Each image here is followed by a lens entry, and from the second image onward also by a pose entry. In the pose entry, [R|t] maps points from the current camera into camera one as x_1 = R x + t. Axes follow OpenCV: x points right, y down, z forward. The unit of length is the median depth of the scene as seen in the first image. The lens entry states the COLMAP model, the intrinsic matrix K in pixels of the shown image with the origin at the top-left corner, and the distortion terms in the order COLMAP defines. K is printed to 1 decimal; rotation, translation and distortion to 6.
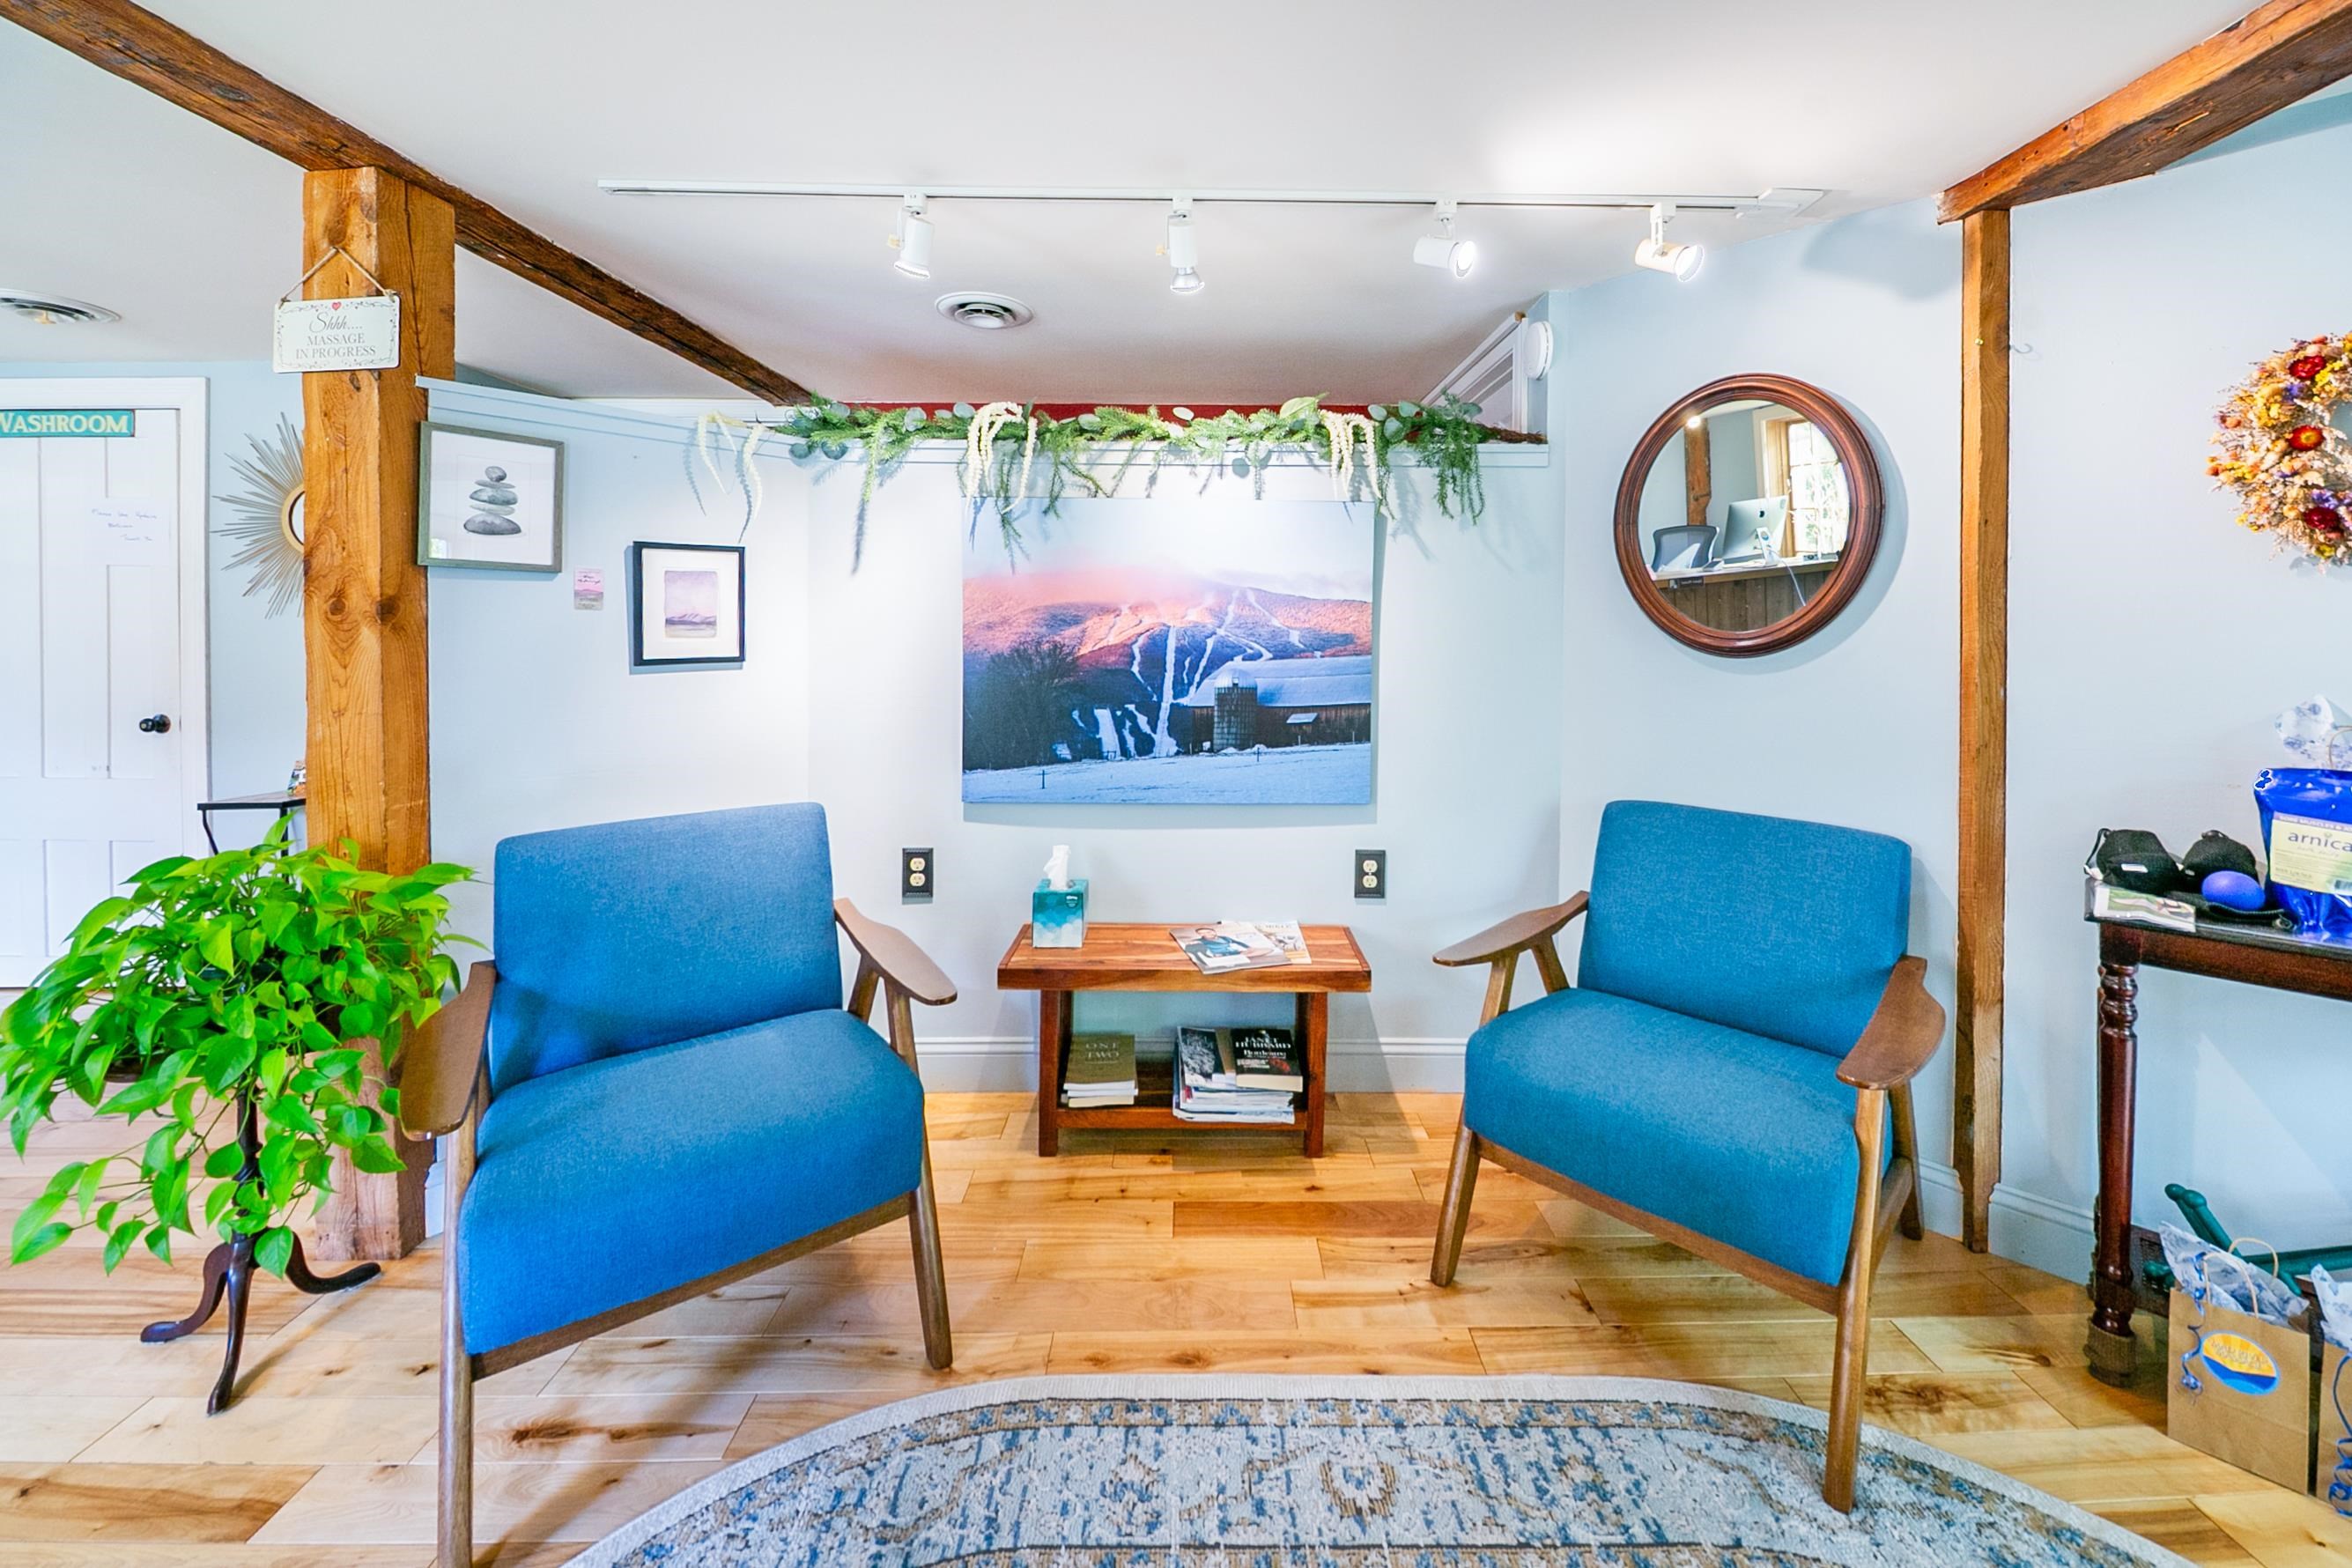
lens RADIAL K [[765.8, 0, 1176.0], [0, 765.8, 784.0], [0, 0, 1]] dist [0.009013, -0.005713]
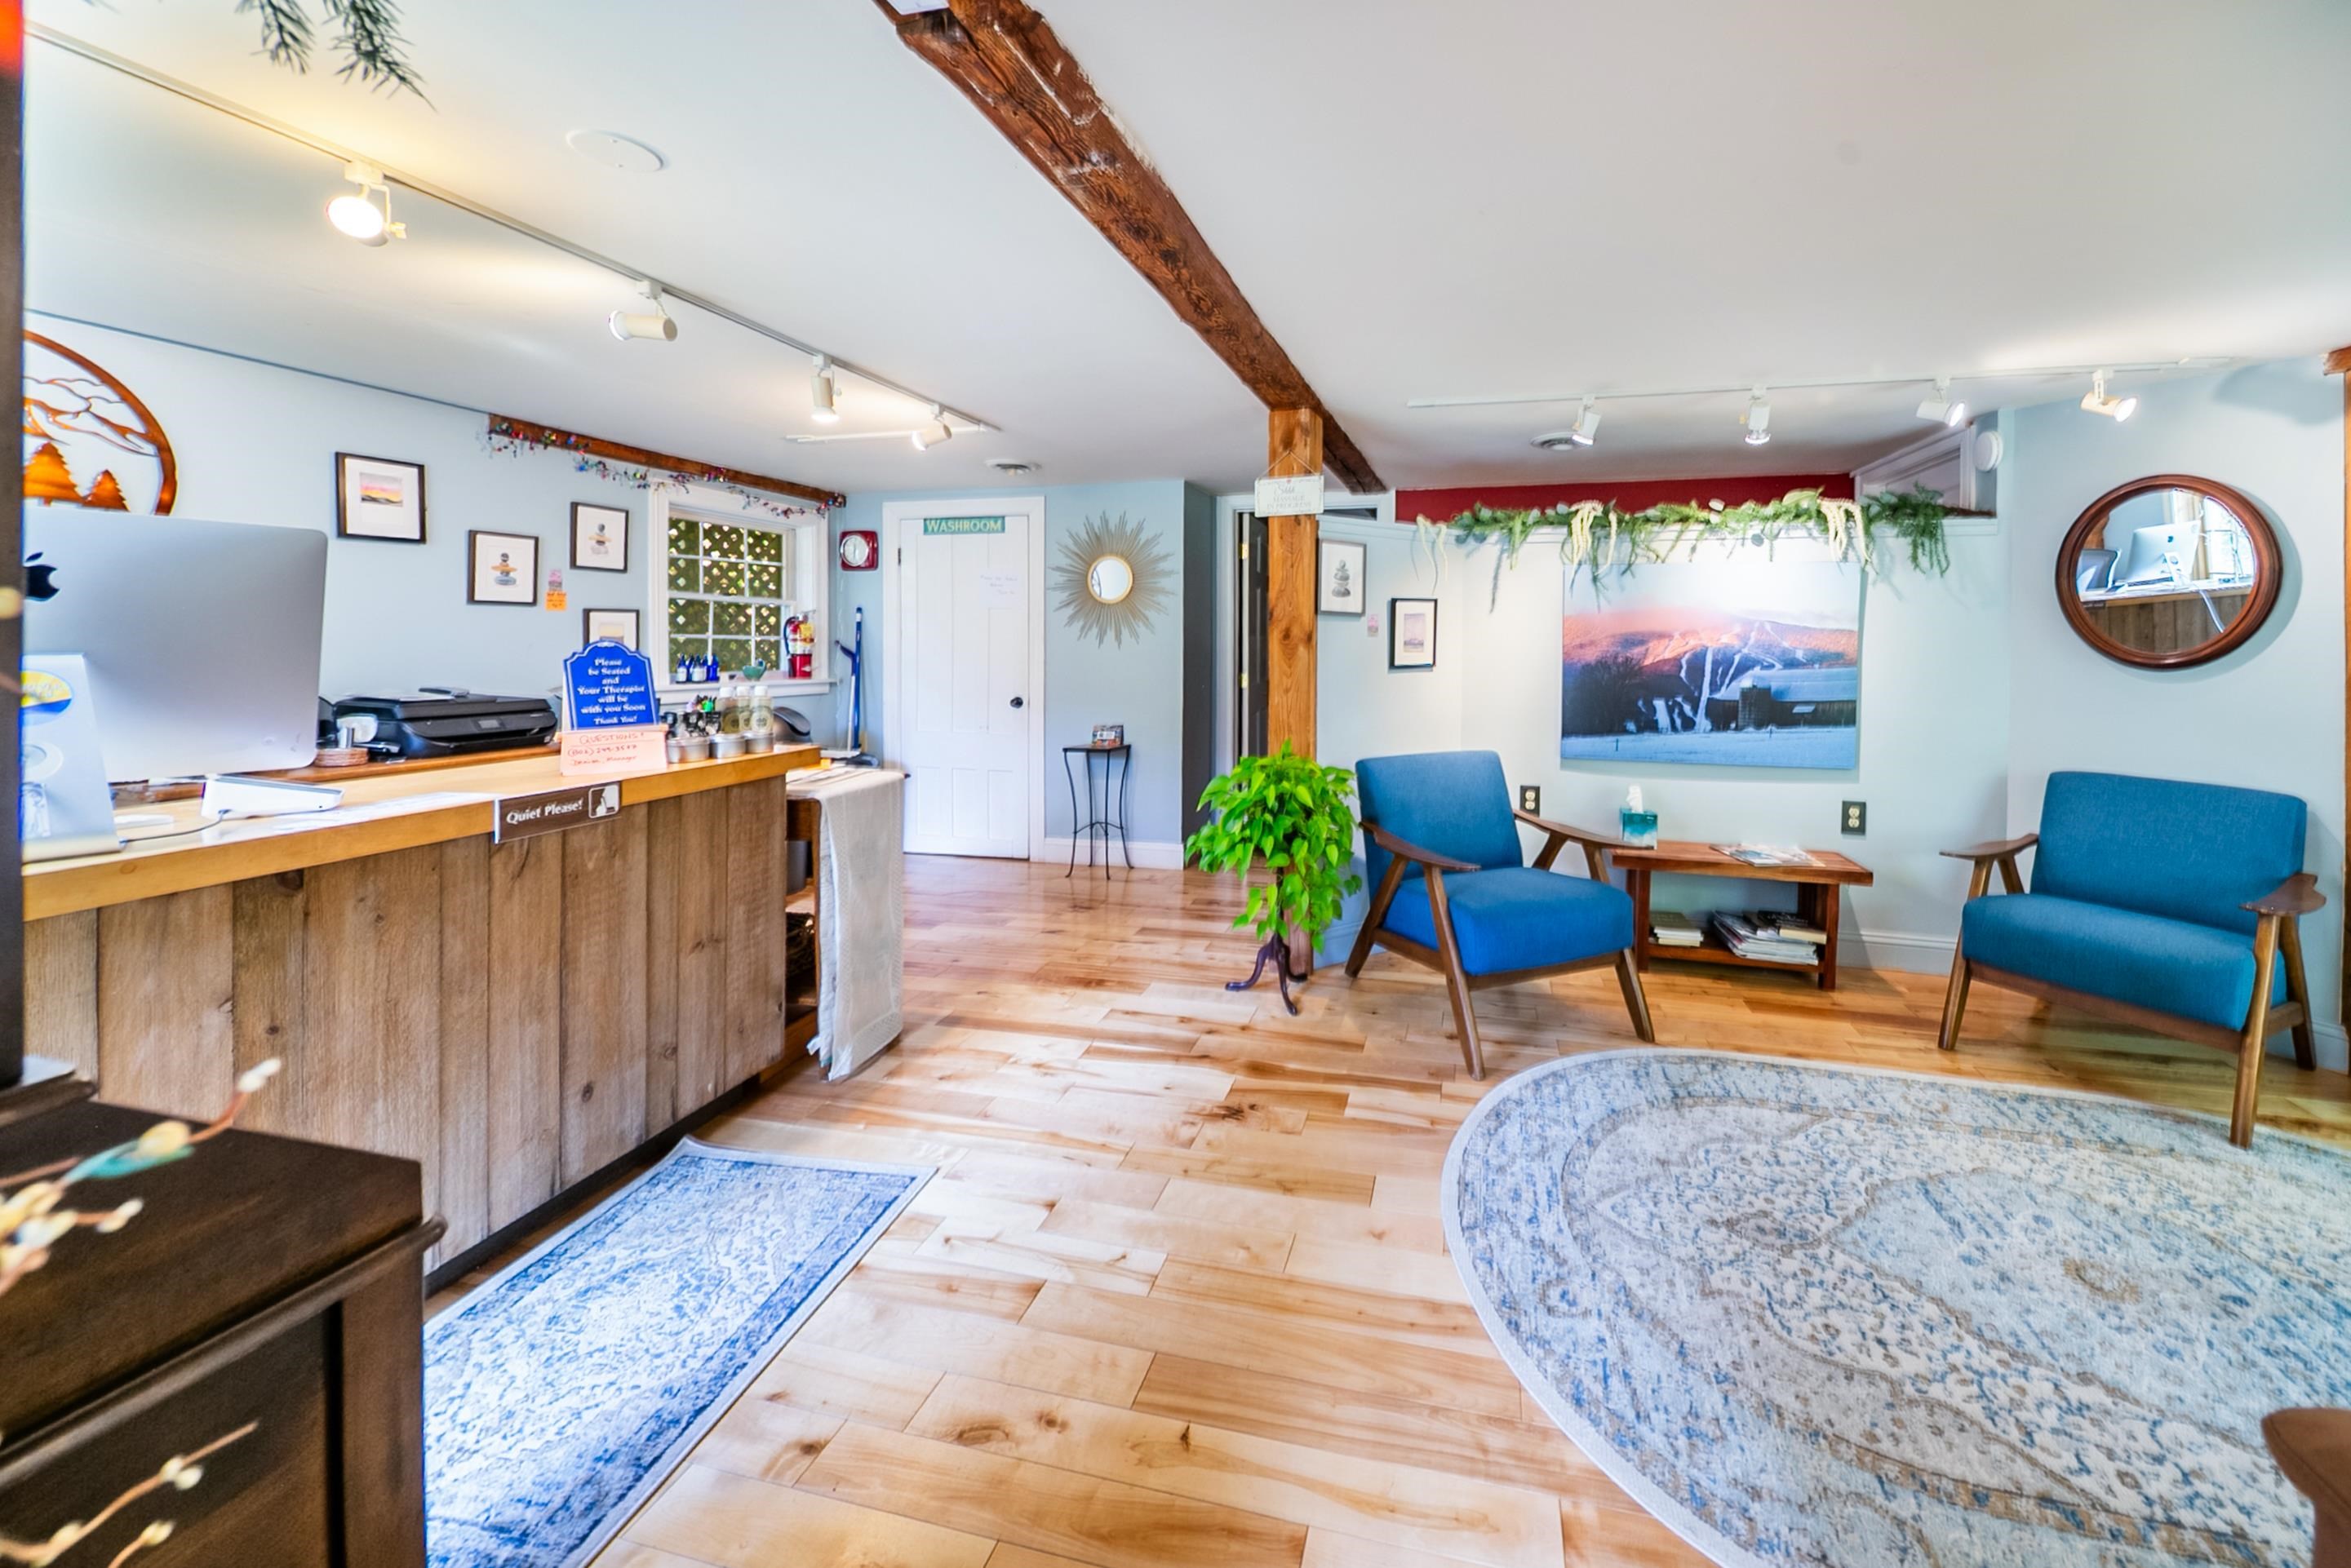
lens RADIAL K [[829.2, 0, 1175.5], [0, 829.2, 784.0], [0, 0, 1]] dist [-0.010696, -0.000308]
pose [[0.974814, 0.038208, -0.219724, -0.663131], [-0.044724, 0.998693, -0.024757, 0.152276], [0.218490, 0.033961, 0.975248, -0.804433]]
